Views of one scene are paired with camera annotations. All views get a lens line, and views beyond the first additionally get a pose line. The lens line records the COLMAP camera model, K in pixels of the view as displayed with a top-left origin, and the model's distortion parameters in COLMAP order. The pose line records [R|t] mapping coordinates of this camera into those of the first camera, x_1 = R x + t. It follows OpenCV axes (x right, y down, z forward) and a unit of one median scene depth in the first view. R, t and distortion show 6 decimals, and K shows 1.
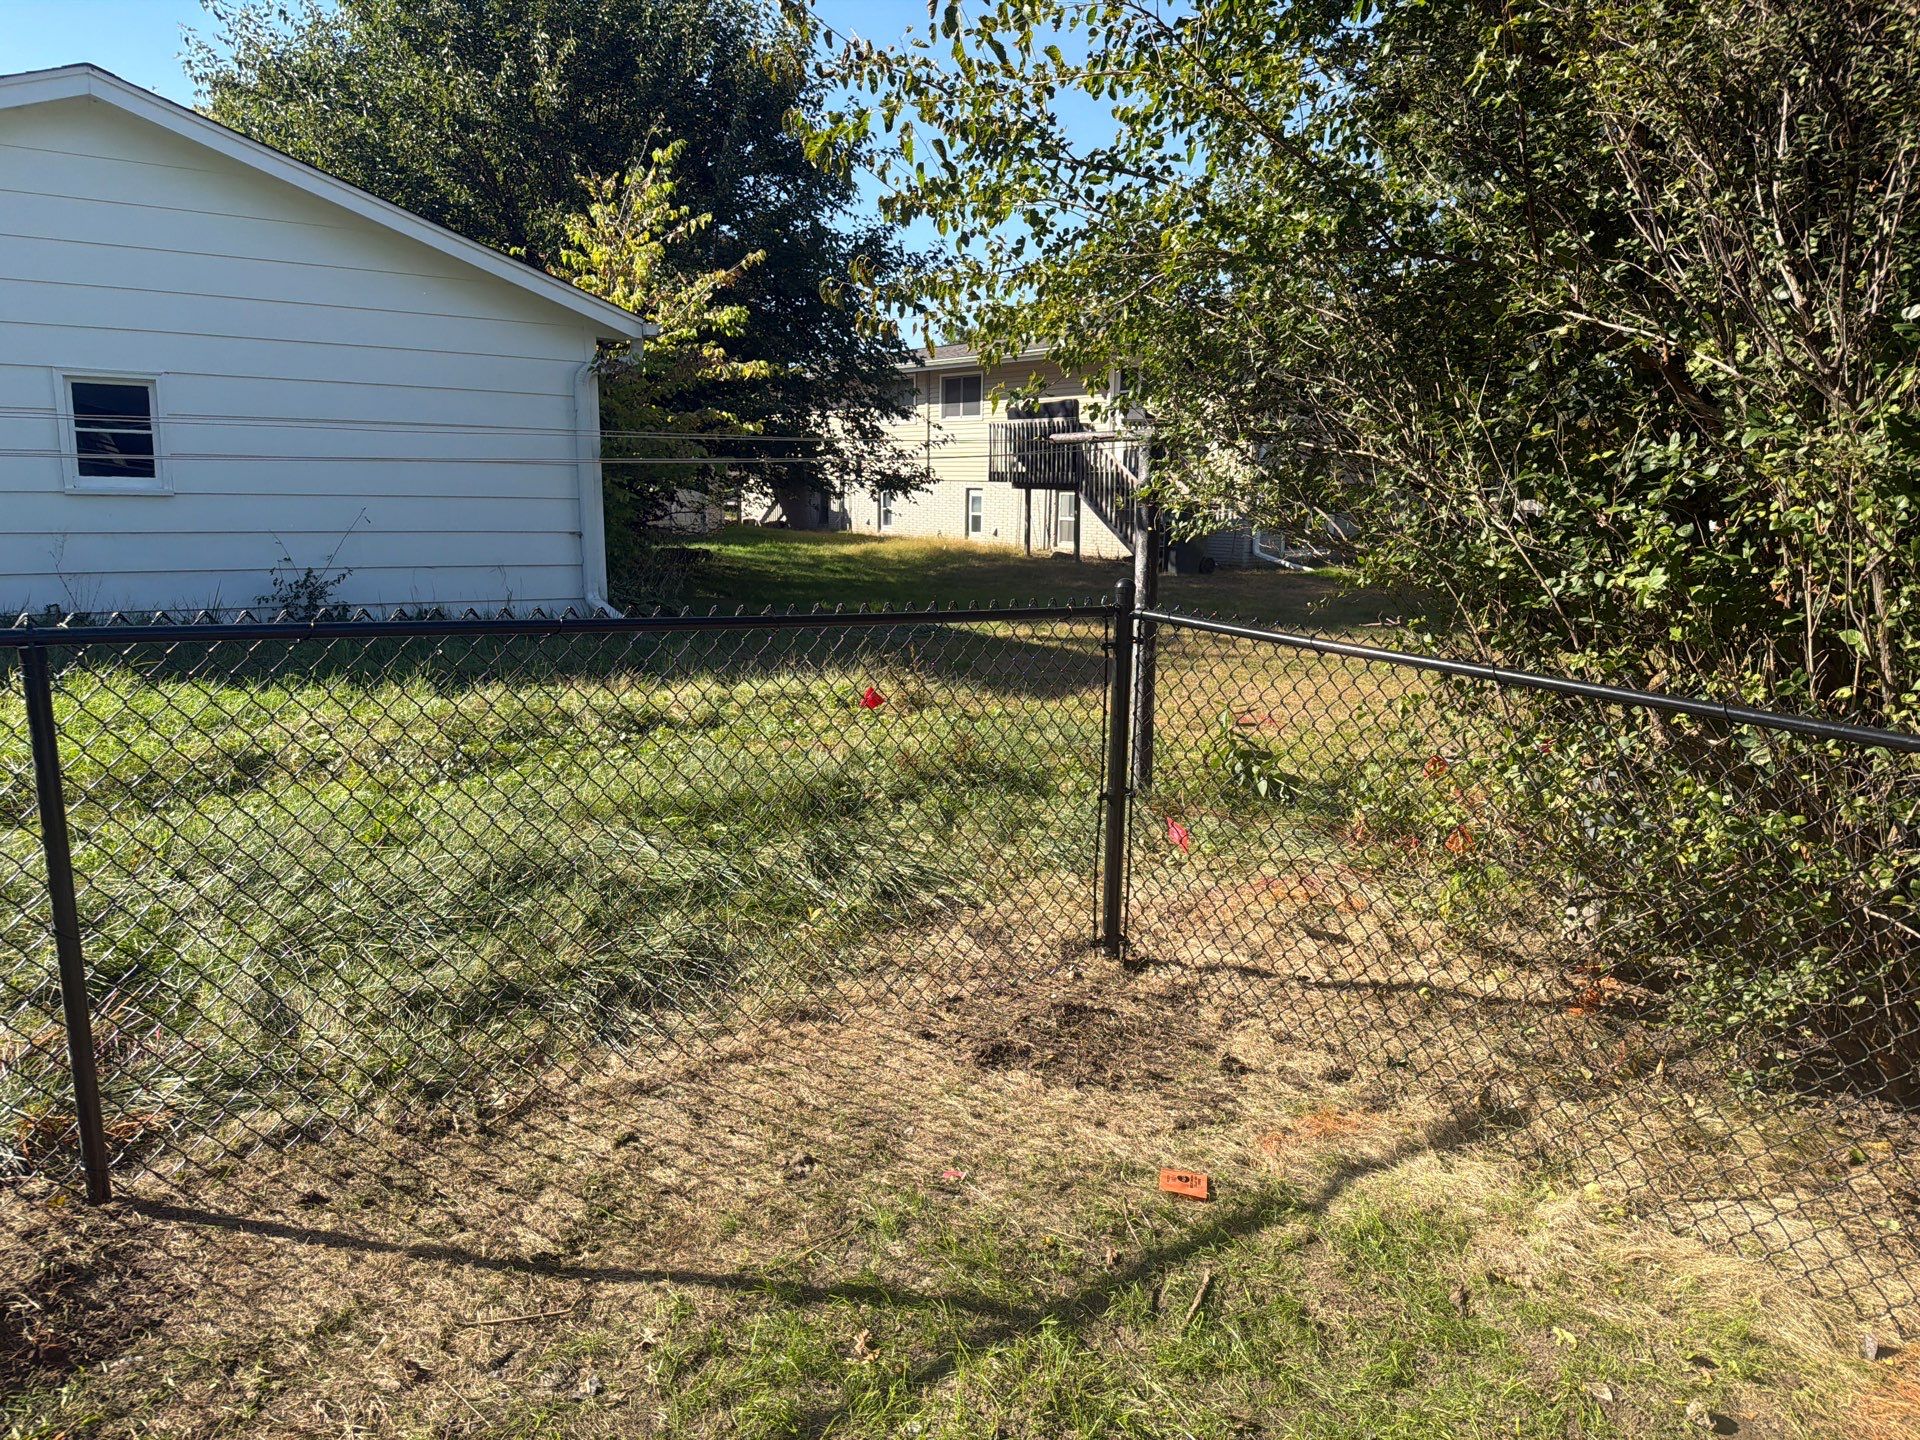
lens RADIAL K [[1352.2, 0, 951.7], [0, 1352.2, 715.2], [0, 0, 1]] dist [0.061082, -0.079112]
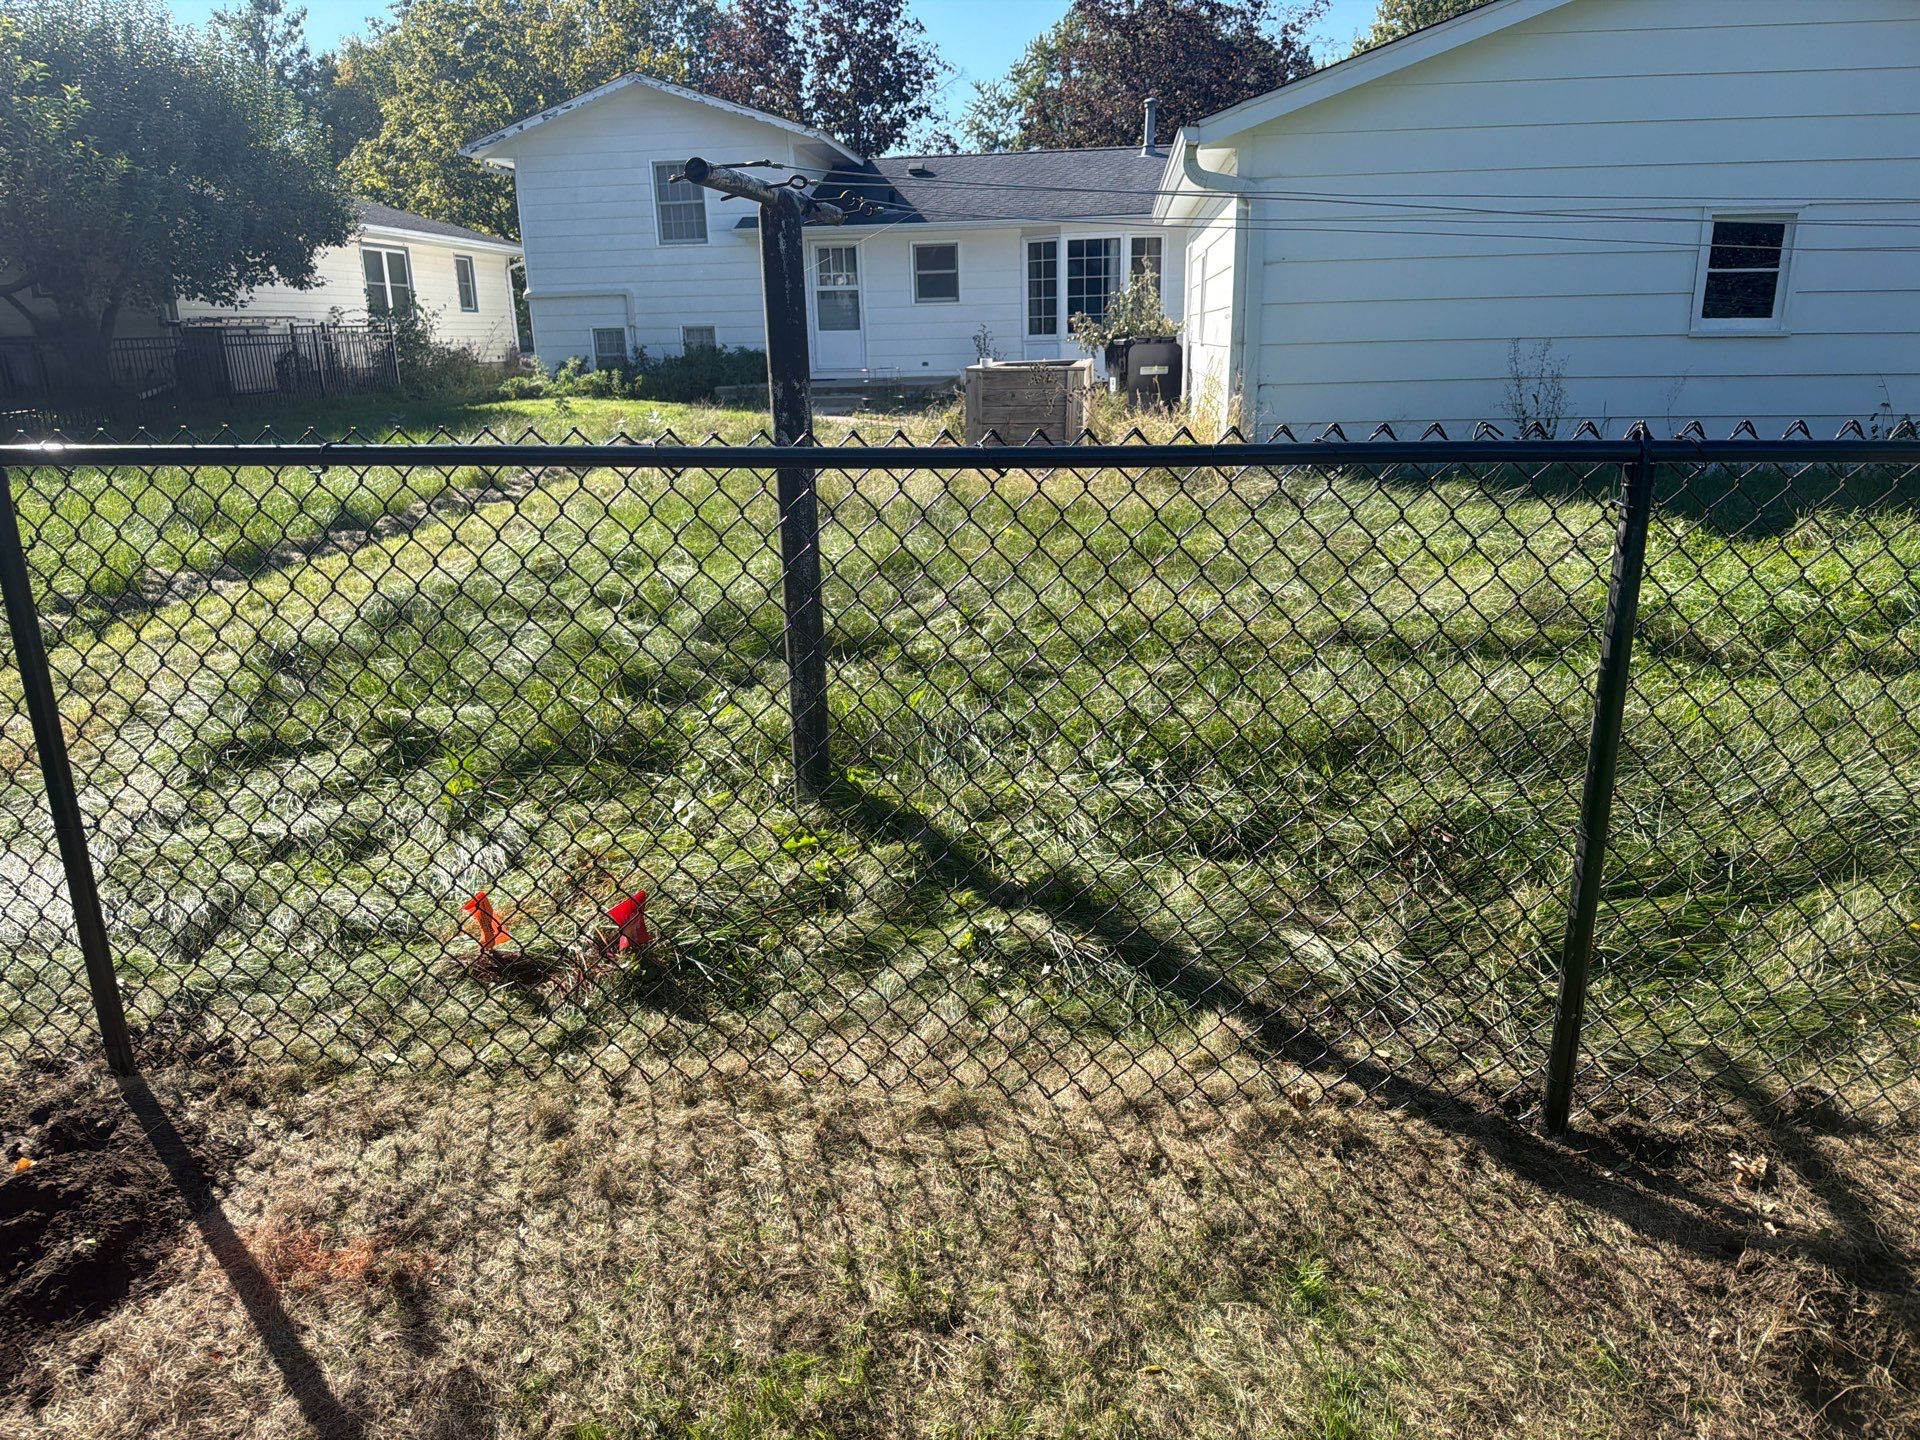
lens RADIAL K [[1352.2, 0, 966.2], [0, 1352.2, 723.9], [0, 0, 1]] dist [0.061082, -0.079112]
pose [[0.748839, 0.154568, -0.644476, -0.682022], [-0.084365, 0.986744, 0.138630, 0.050166], [0.657361, -0.049440, 0.751953, -0.251411]]
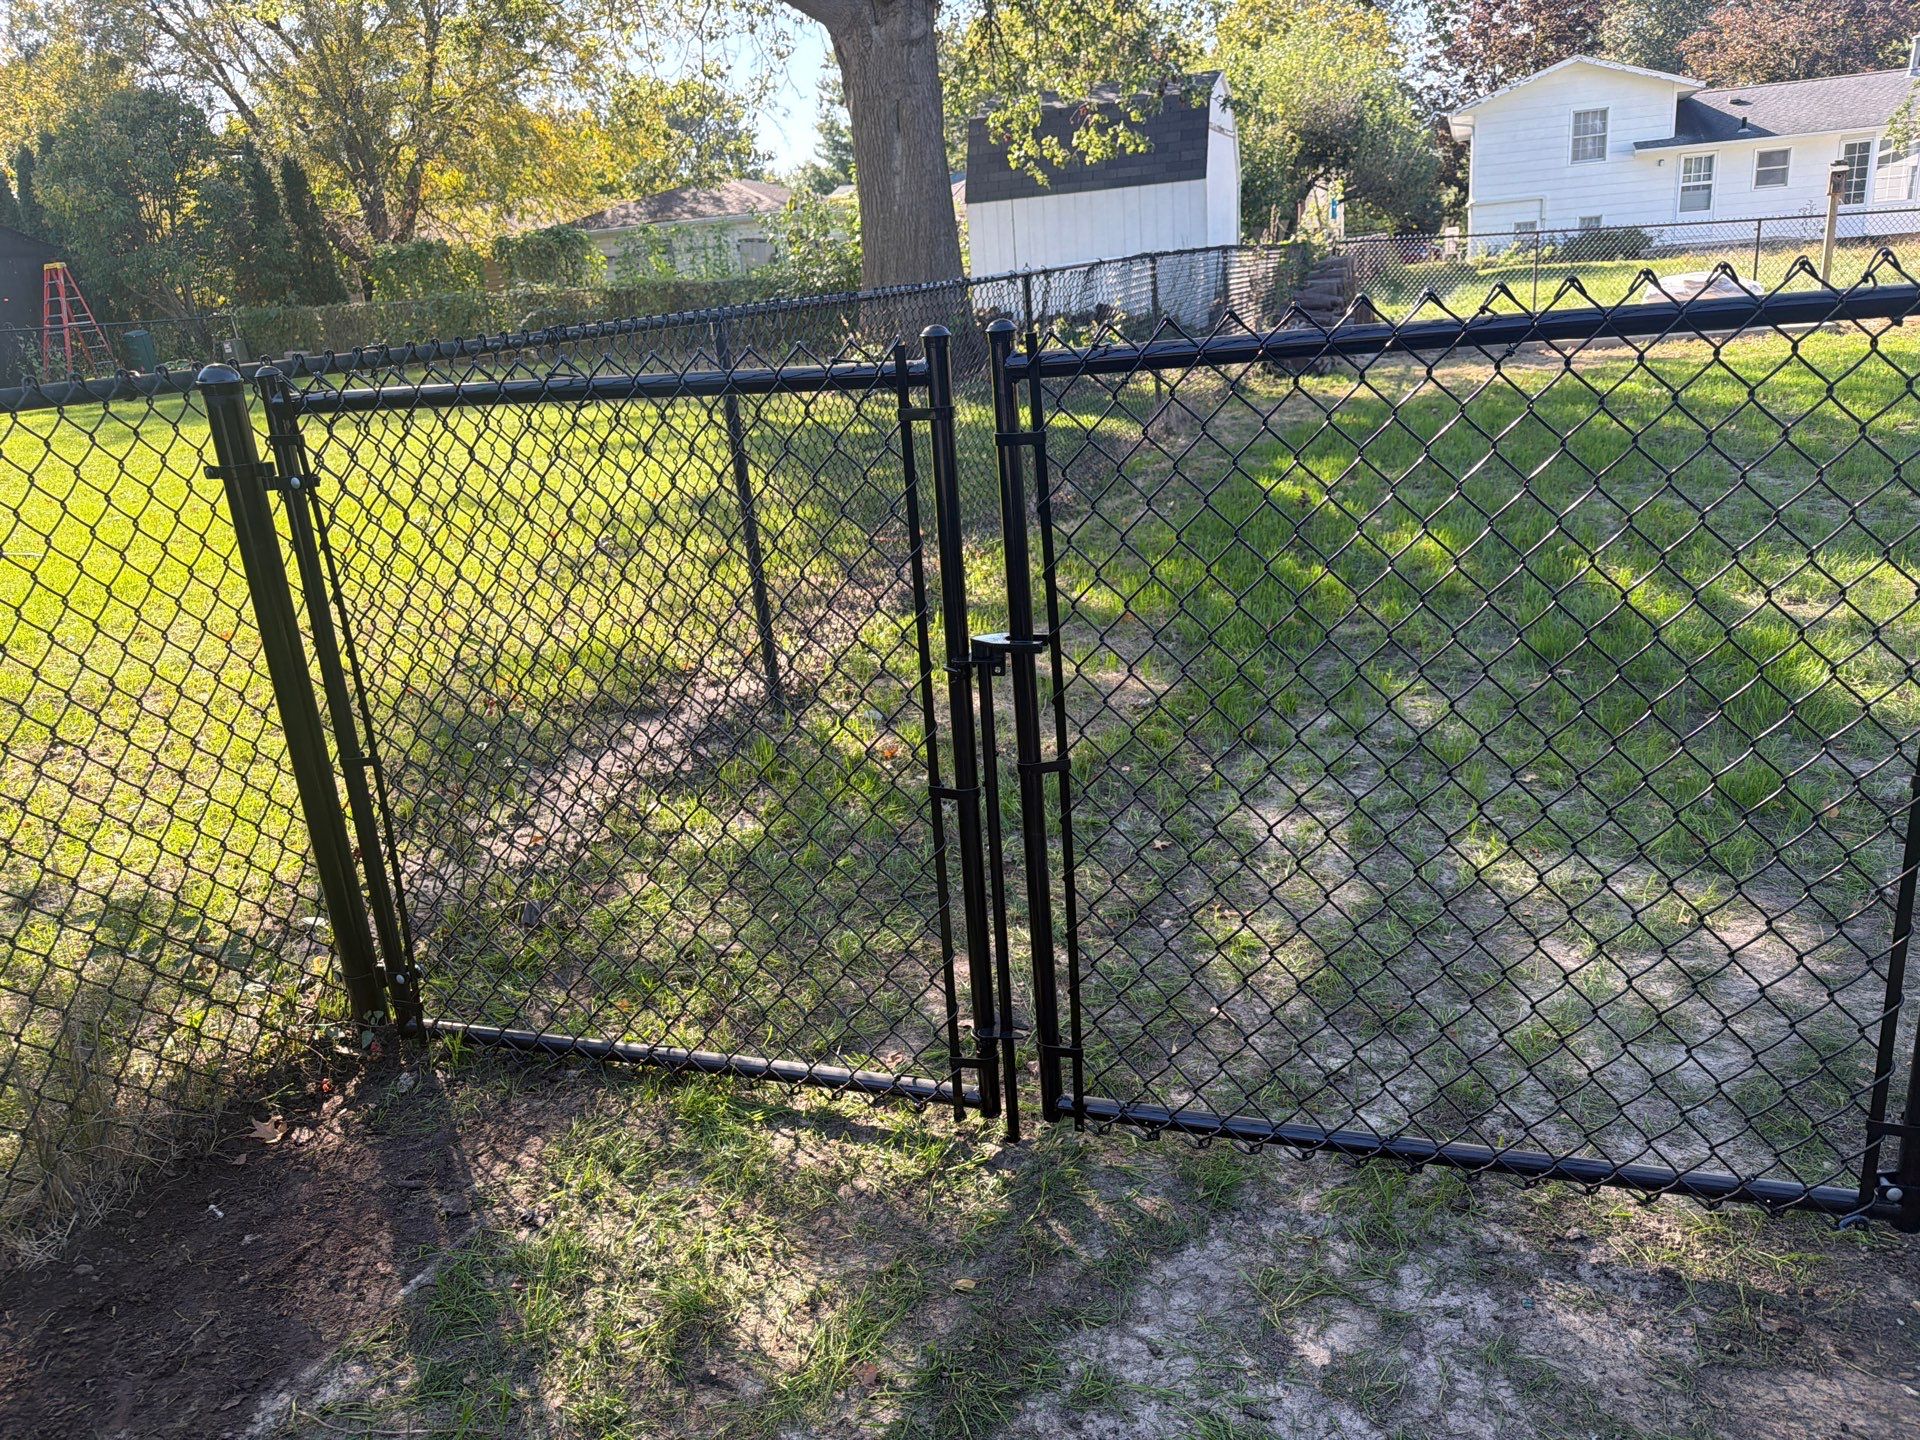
lens RADIAL K [[1352.2, 0, 955.3], [0, 1352.2, 724.4], [0, 0, 1]] dist [0.061082, -0.079112]
pose [[0.575814, 0.202068, -0.792217, -0.203754], [-0.056102, 0.976458, 0.208285, 0.814843], [0.815654, -0.075488, 0.573594, -4.818181]]
